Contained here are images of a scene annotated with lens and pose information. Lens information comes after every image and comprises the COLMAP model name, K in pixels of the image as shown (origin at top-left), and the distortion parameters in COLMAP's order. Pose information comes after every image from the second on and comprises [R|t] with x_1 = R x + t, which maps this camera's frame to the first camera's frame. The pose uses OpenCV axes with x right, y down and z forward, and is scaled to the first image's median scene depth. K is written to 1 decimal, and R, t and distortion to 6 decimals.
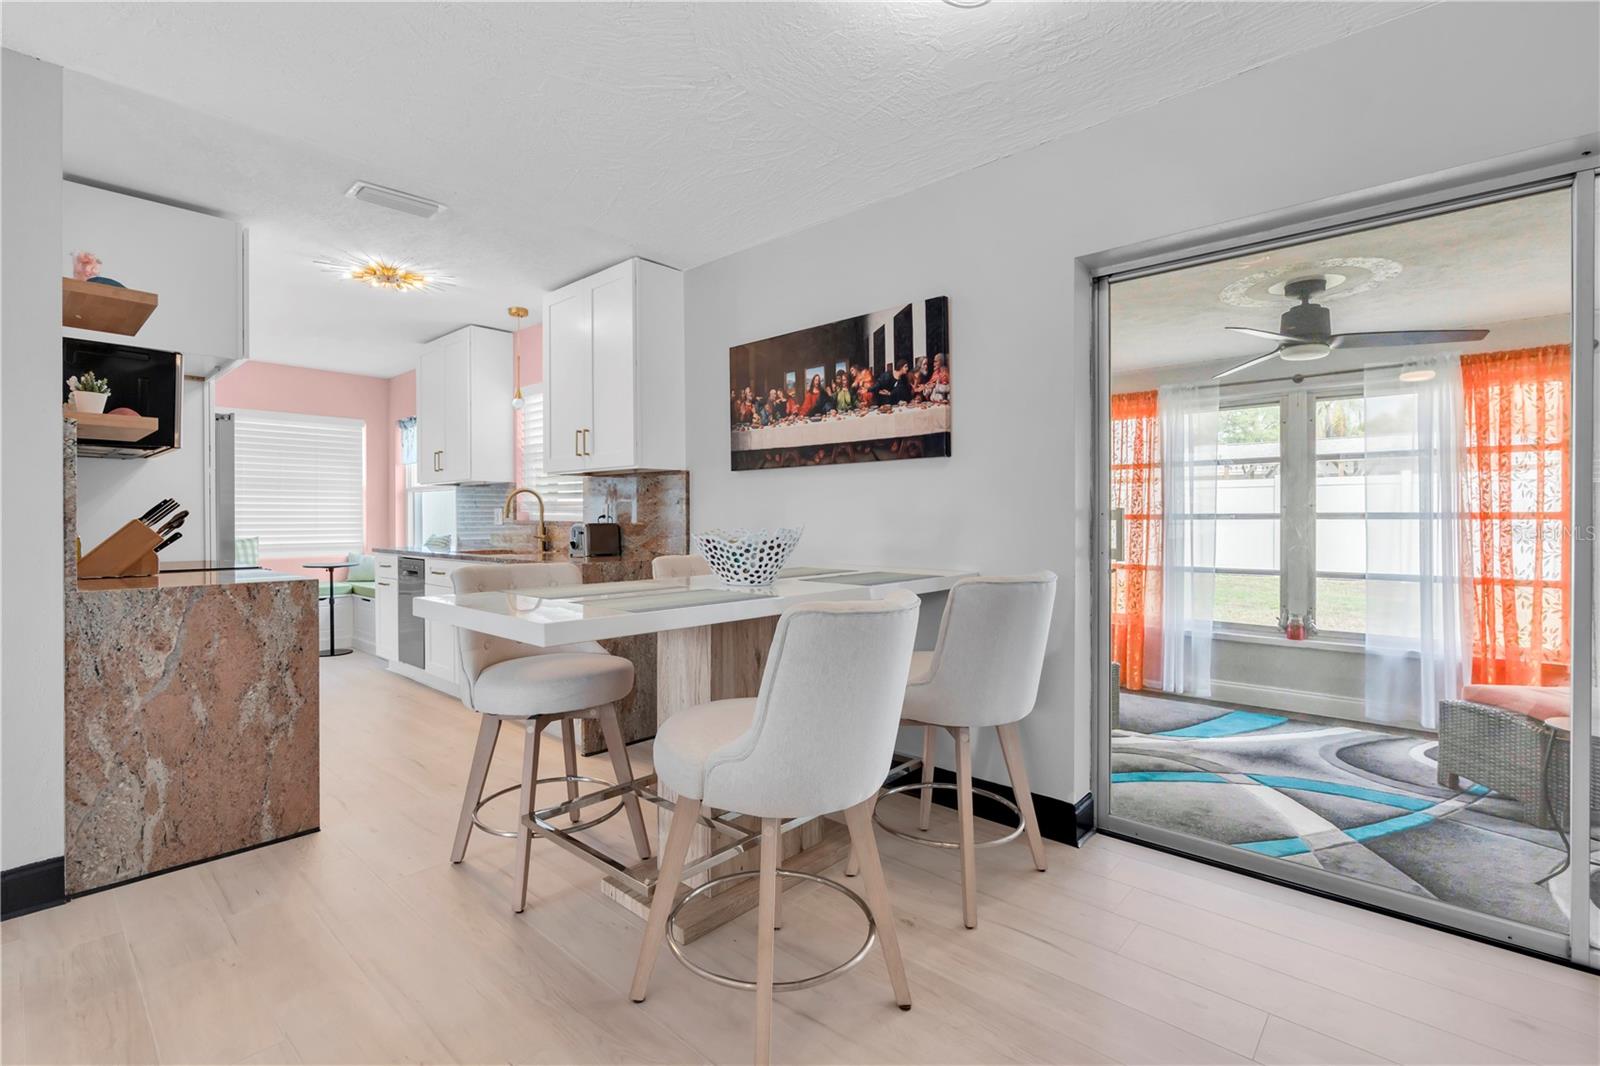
lens RADIAL K [[734.1, 0, 794.8], [0, 734.1, 519.3], [0, 0, 1]] dist [-0.002100, -0.000117]
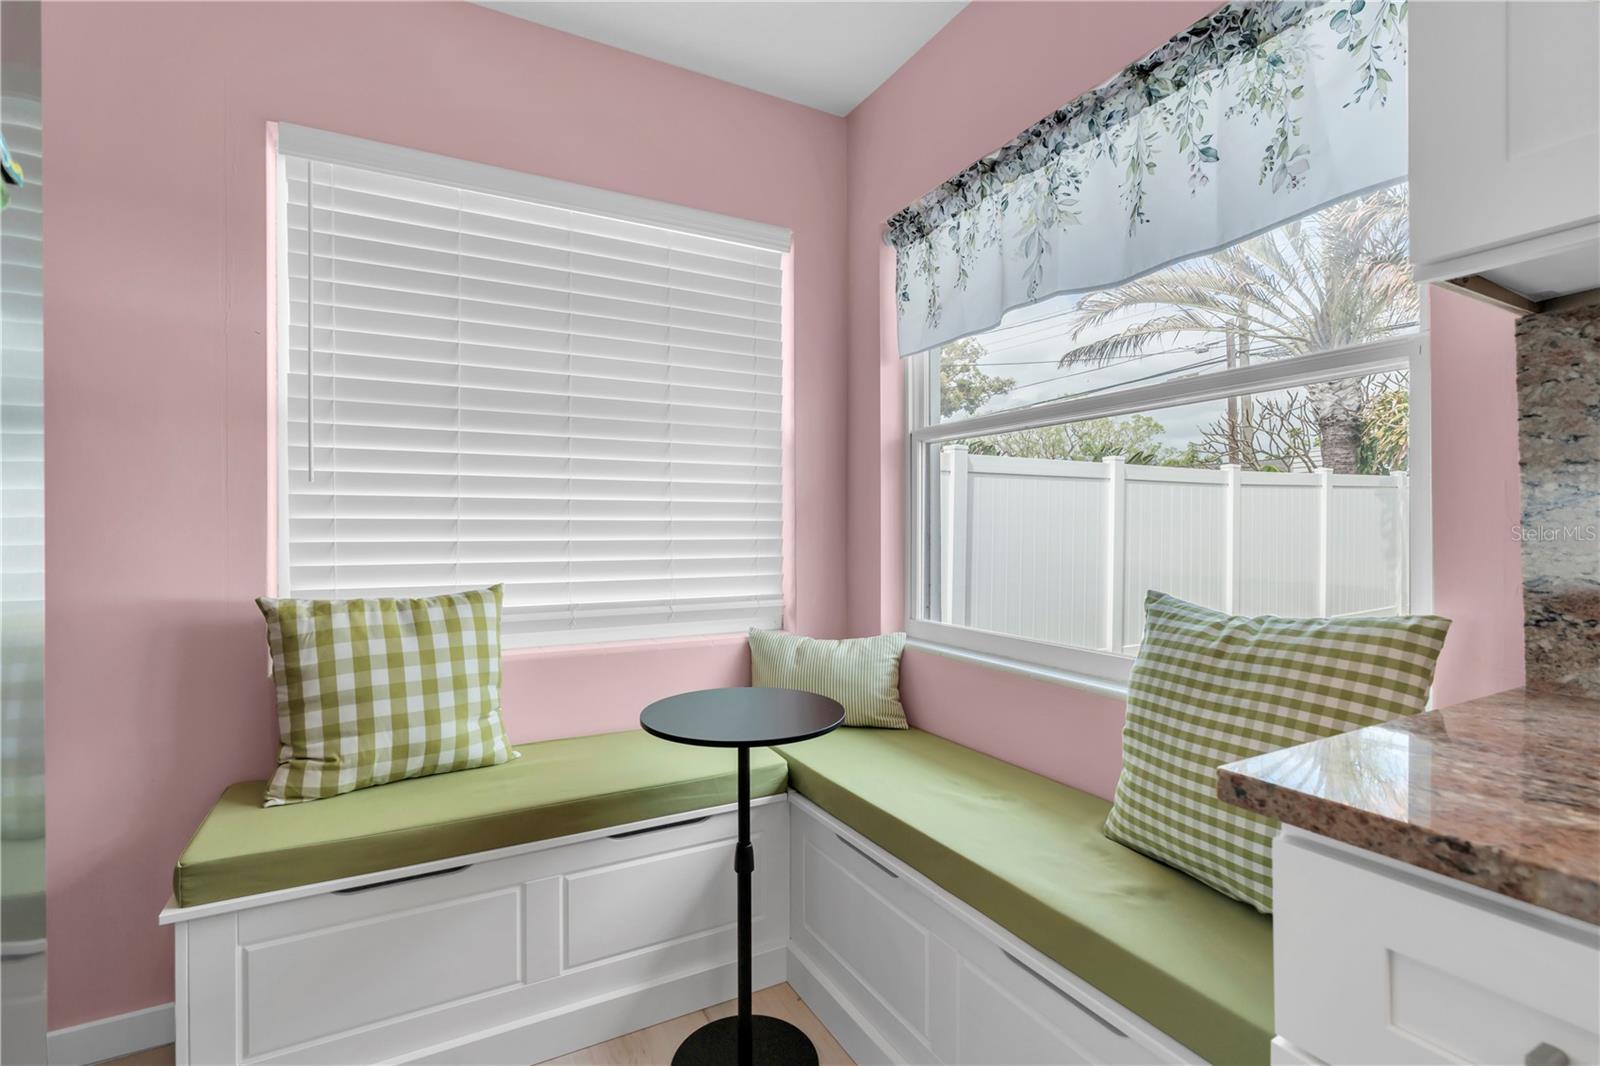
lens RADIAL K [[733.5, 0, 861.4], [0, 733.5, 527.8], [0, 0, 1]] dist [-0.002629, 0.004963]
pose [[0.969015, 0.006115, -0.246928, -0.675450], [-0.005703, 0.999981, 0.002384, -0.001203], [0.246938, -0.000902, 0.969031, 0.978316]]
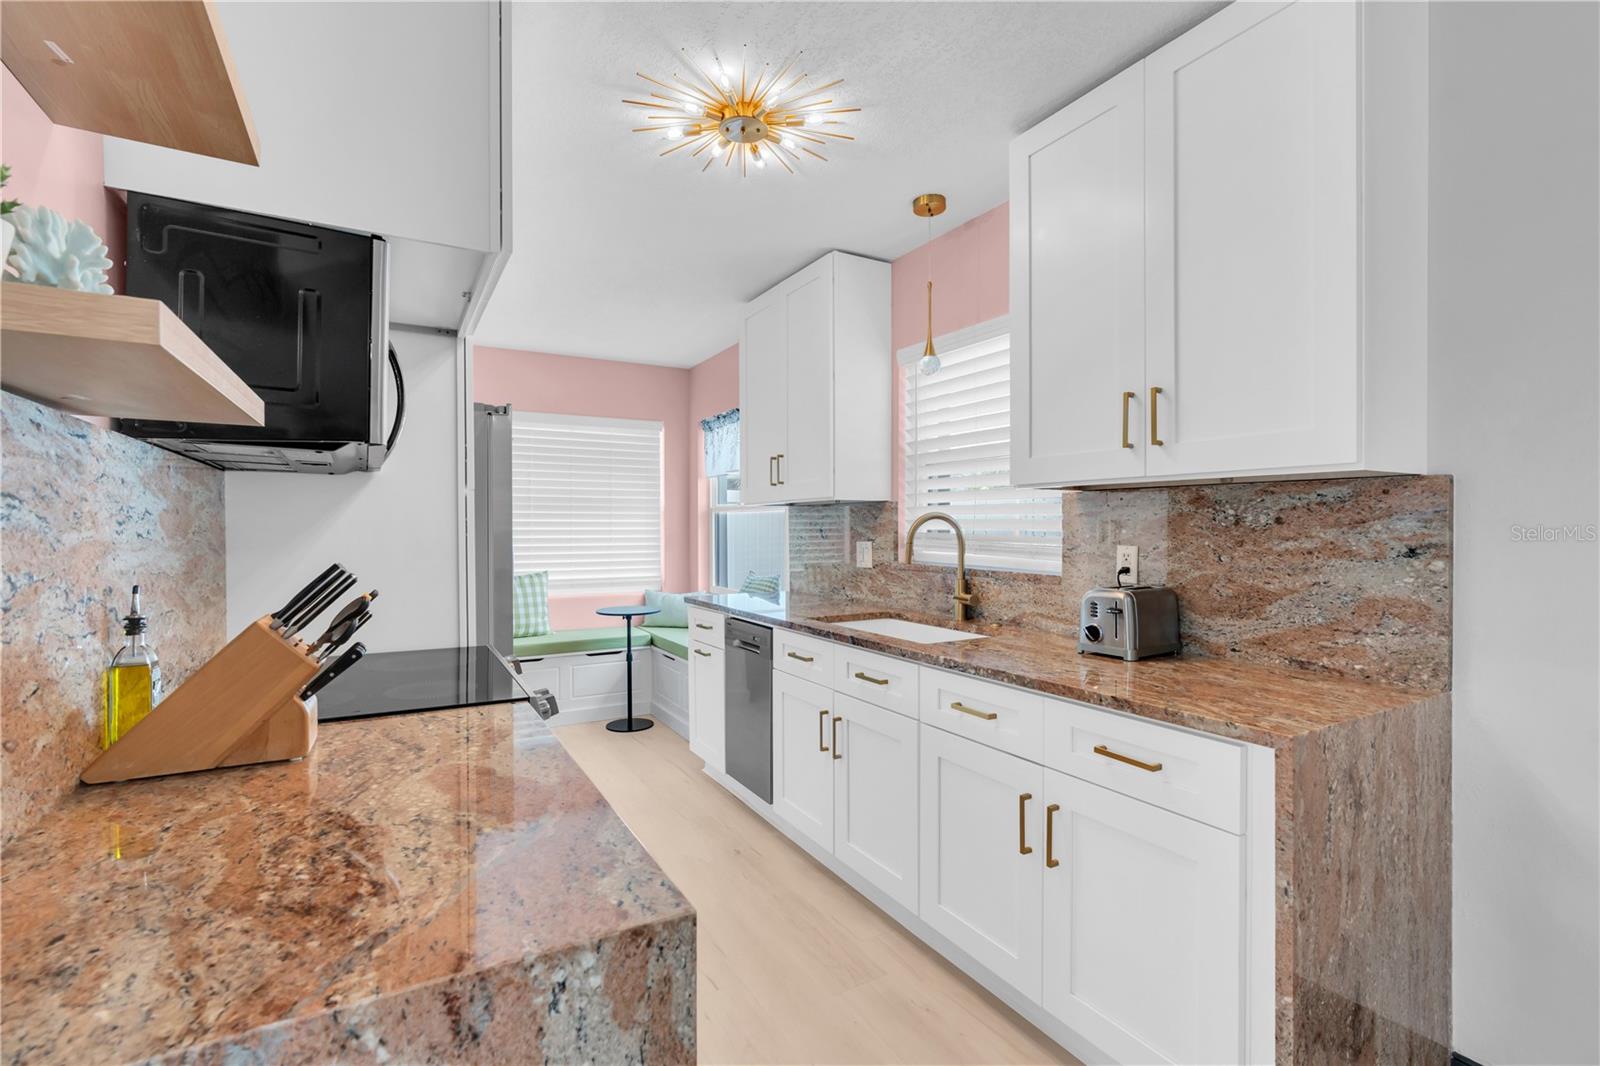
lens RADIAL K [[733.6, 0, 807.0], [0, 733.6, 530.7], [0, 0, 1]] dist [0.000135, -0.000017]
pose [[0.954966, 0.000601, -0.296715, -0.289431], [0.000271, 0.999996, 0.002899, -0.029187], [0.296715, -0.002849, 0.954962, 0.413667]]
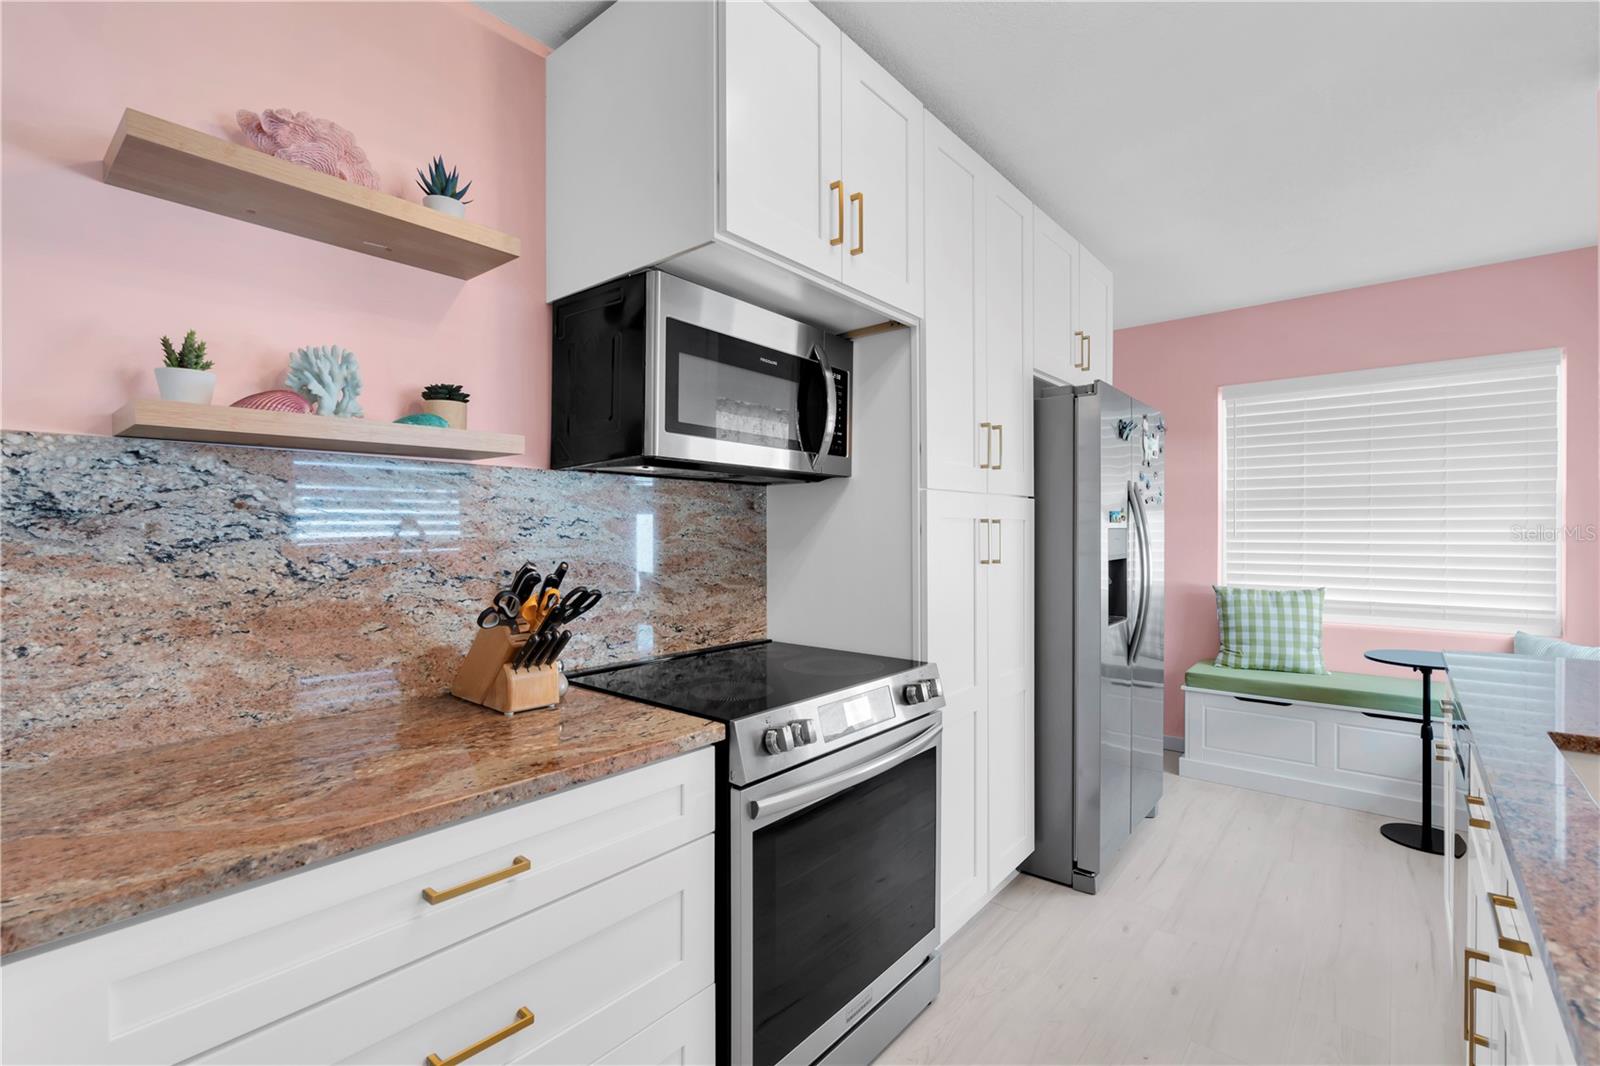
lens RADIAL K [[721.3, 0, 761.6], [0, 721.3, 536.4], [0, 0, 1]] dist [-0.004997, 0.000235]
pose [[0.037804, 0.009589, -0.999239, -0.218268], [-0.000249, 0.999954, 0.009586, -0.030341], [0.999285, -0.000114, 0.037805, 0.685241]]
